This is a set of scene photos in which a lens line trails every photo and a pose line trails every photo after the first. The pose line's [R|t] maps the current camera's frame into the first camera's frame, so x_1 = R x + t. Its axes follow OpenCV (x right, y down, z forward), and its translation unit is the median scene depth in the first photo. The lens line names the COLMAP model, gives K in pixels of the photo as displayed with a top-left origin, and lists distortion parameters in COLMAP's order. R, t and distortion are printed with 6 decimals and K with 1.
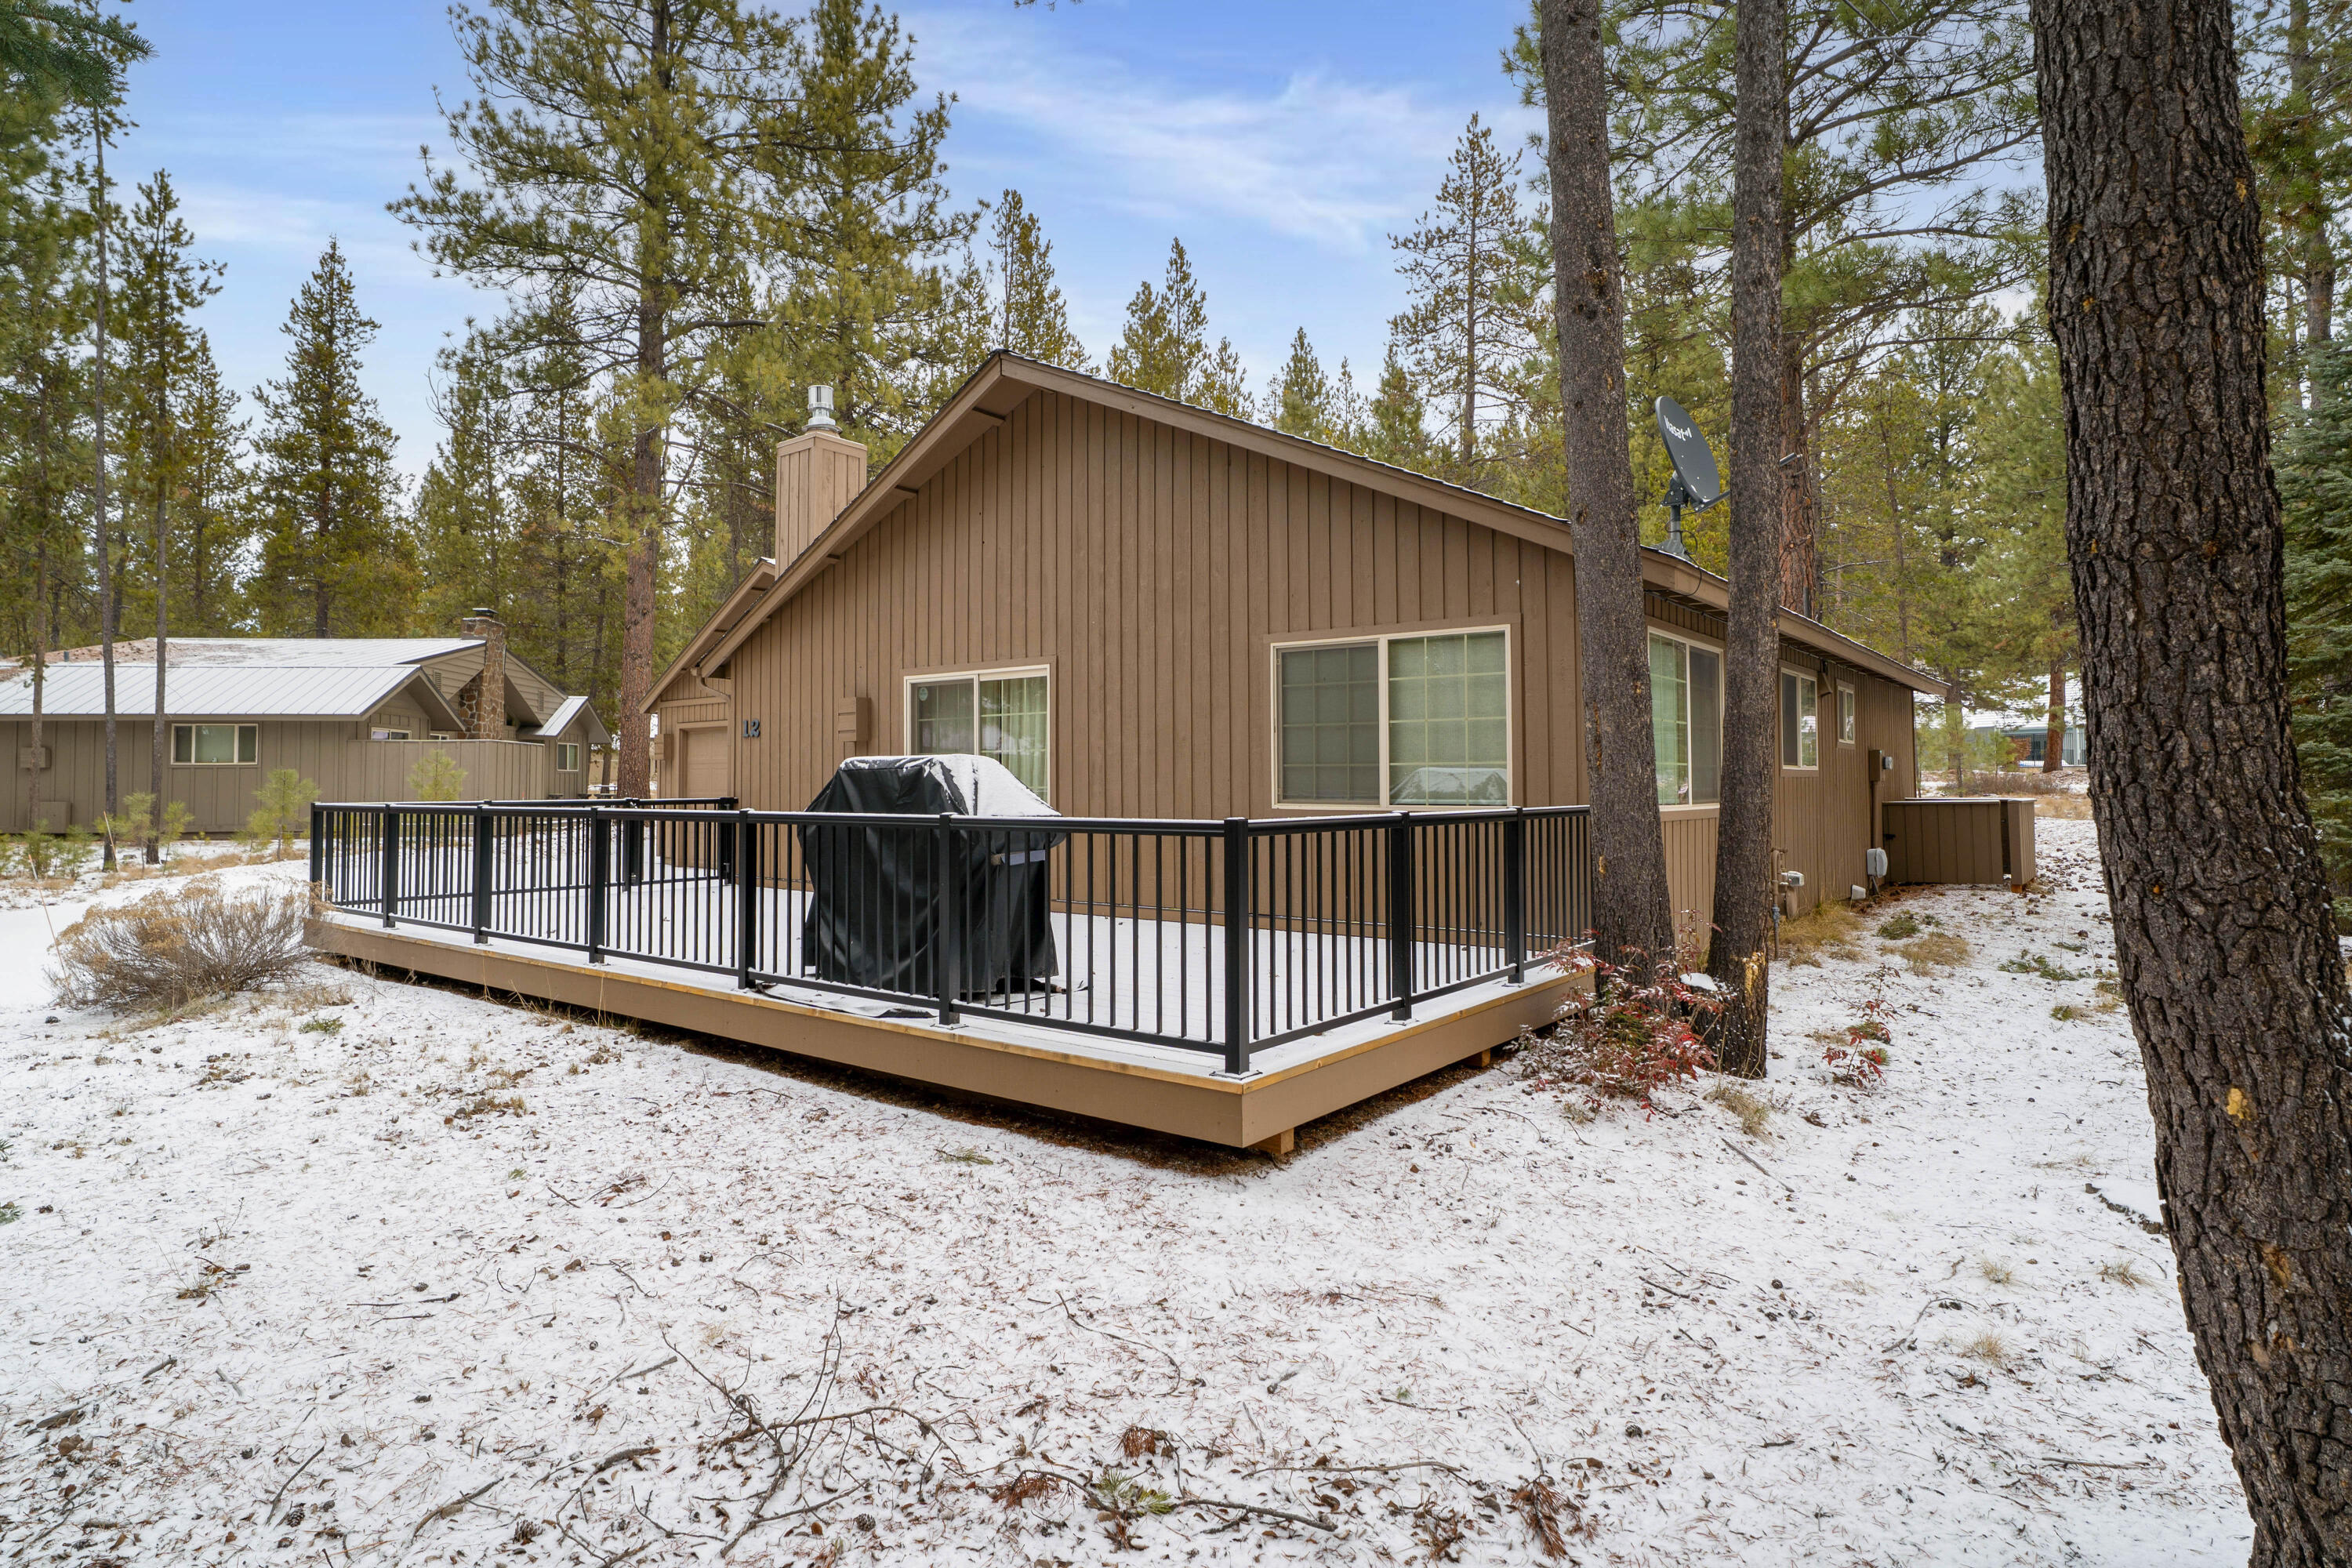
lens RADIAL K [[1243.6, 0, 1173.2], [0, 1243.6, 767.1], [0, 0, 1]] dist [-0.001811, -0.000068]
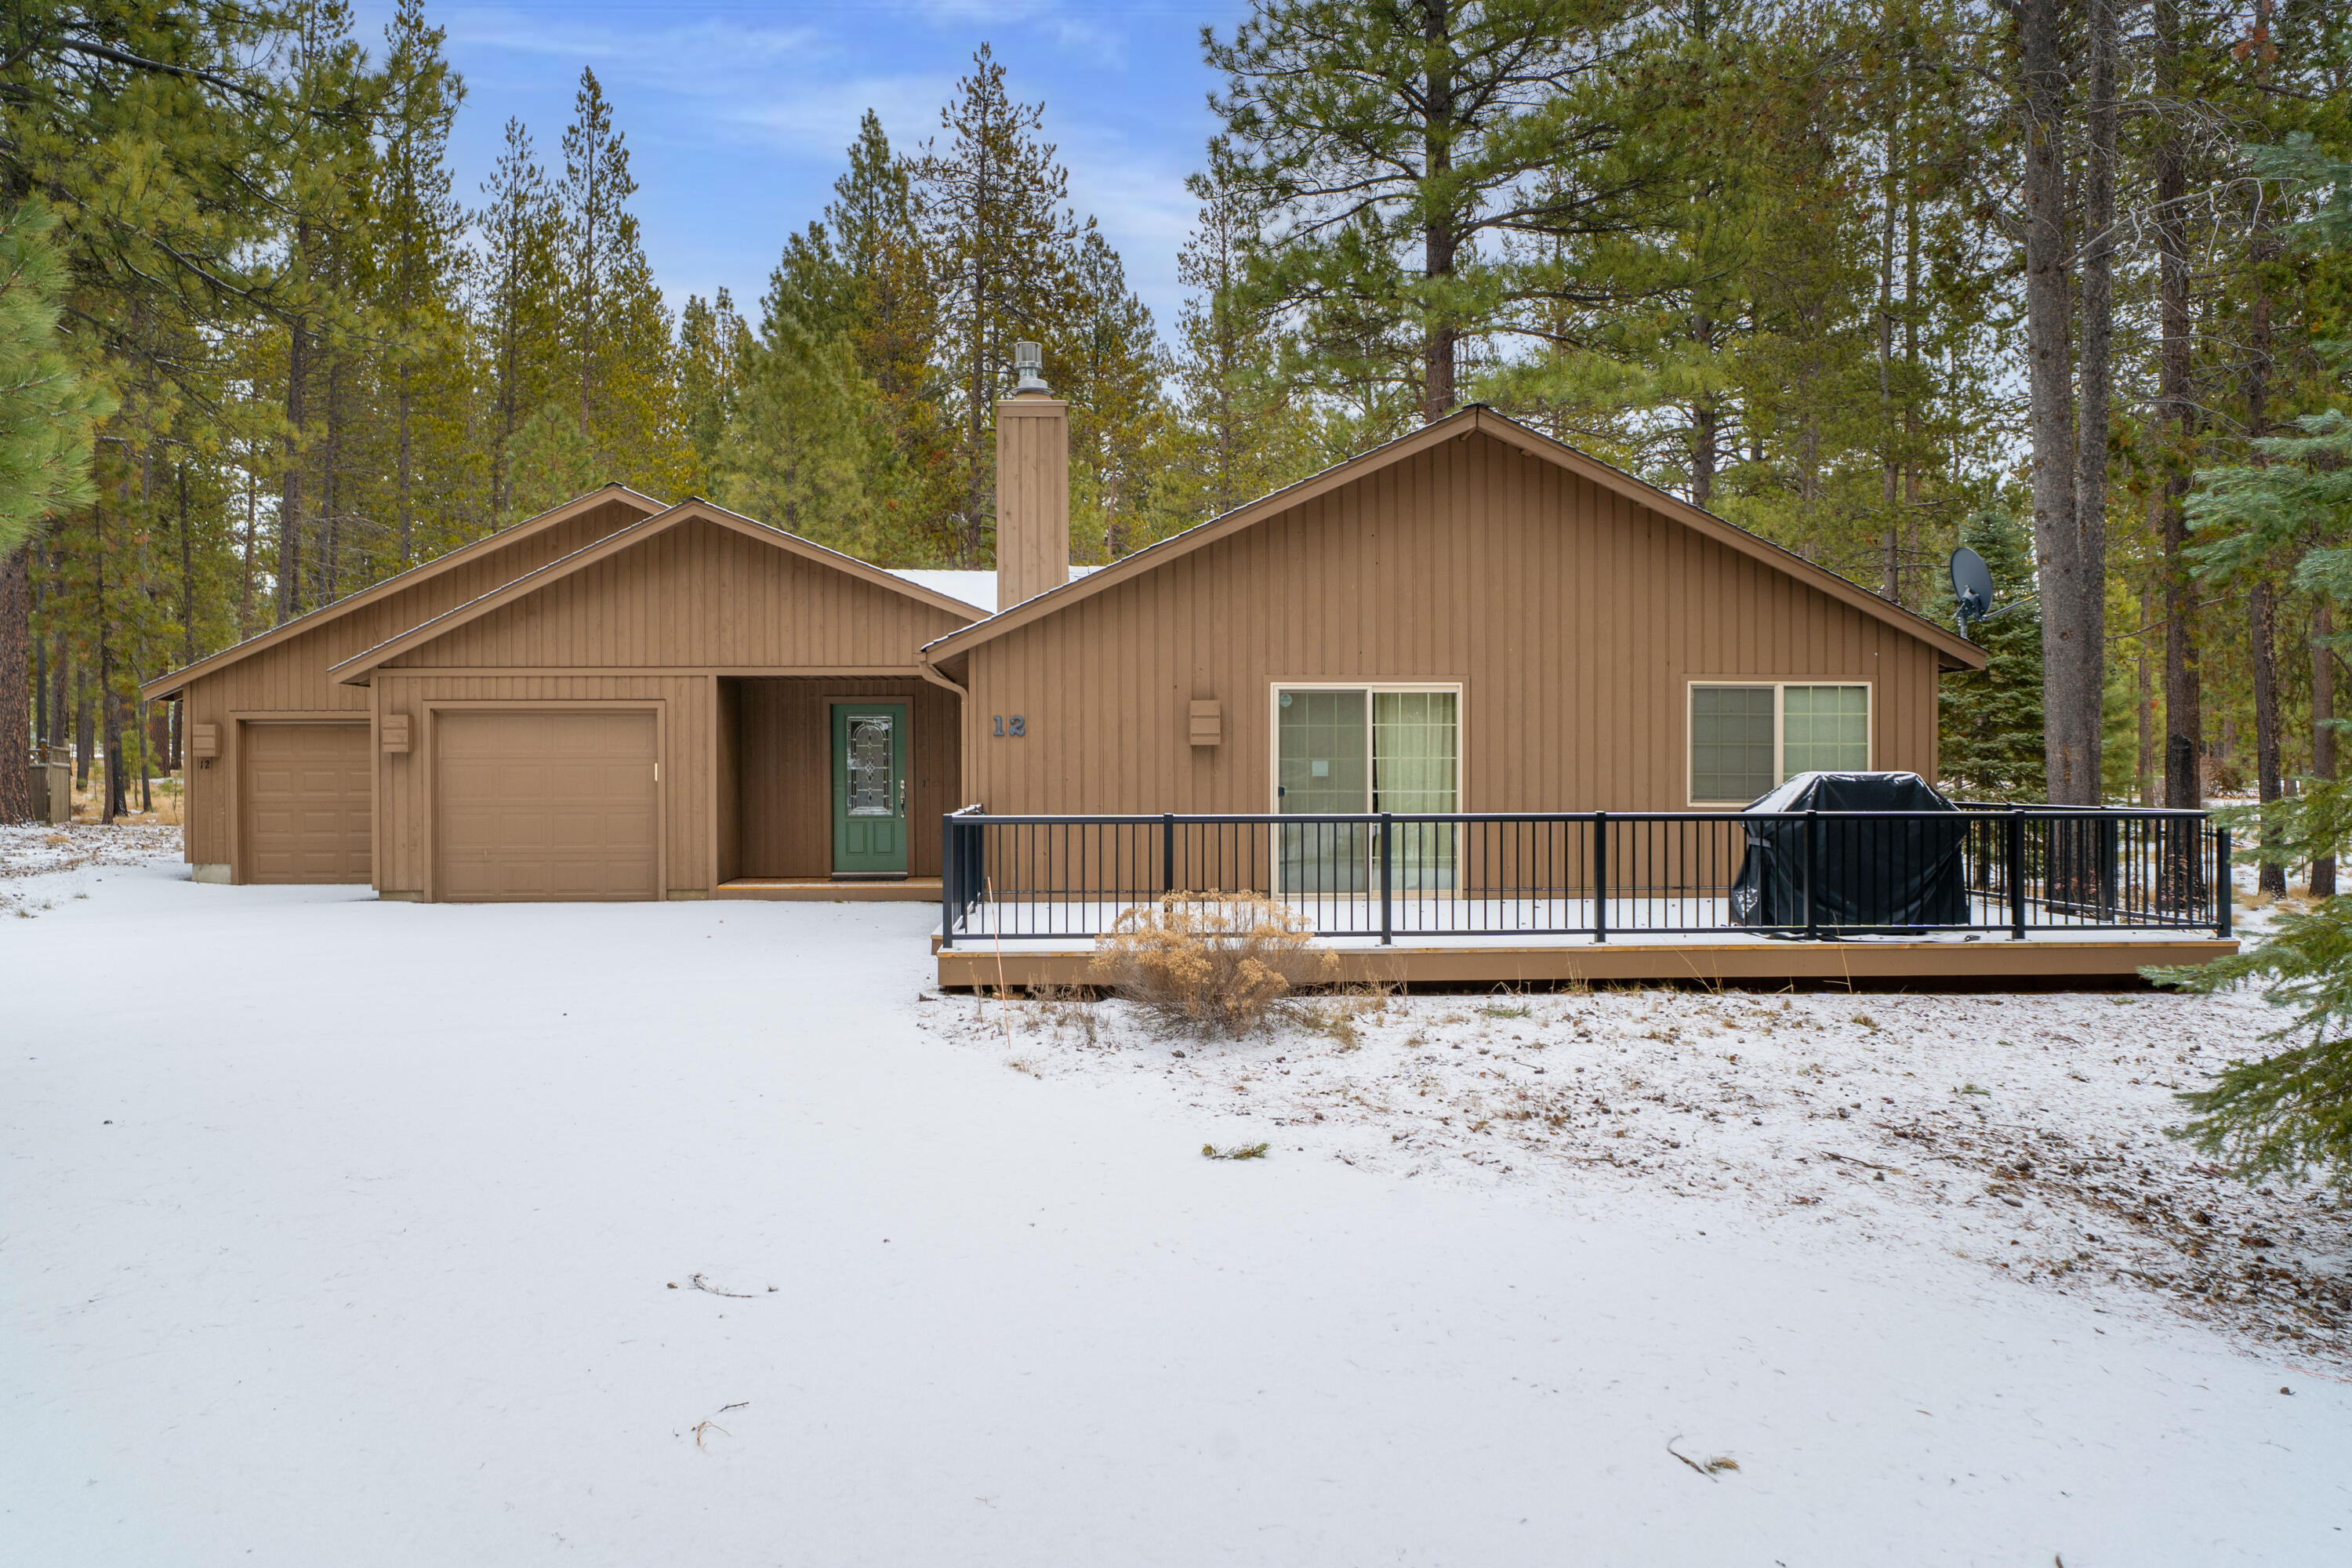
lens RADIAL K [[1550.7, 0, 1175.7], [0, 1550.7, 786.1], [0, 0, 1]] dist [0.007271, 0.000515]
pose [[0.749137, -0.006472, 0.662384, -1.287901], [-0.008619, 0.999772, 0.019517, -0.014137], [-0.662359, -0.020330, 0.748910, 0.113856]]
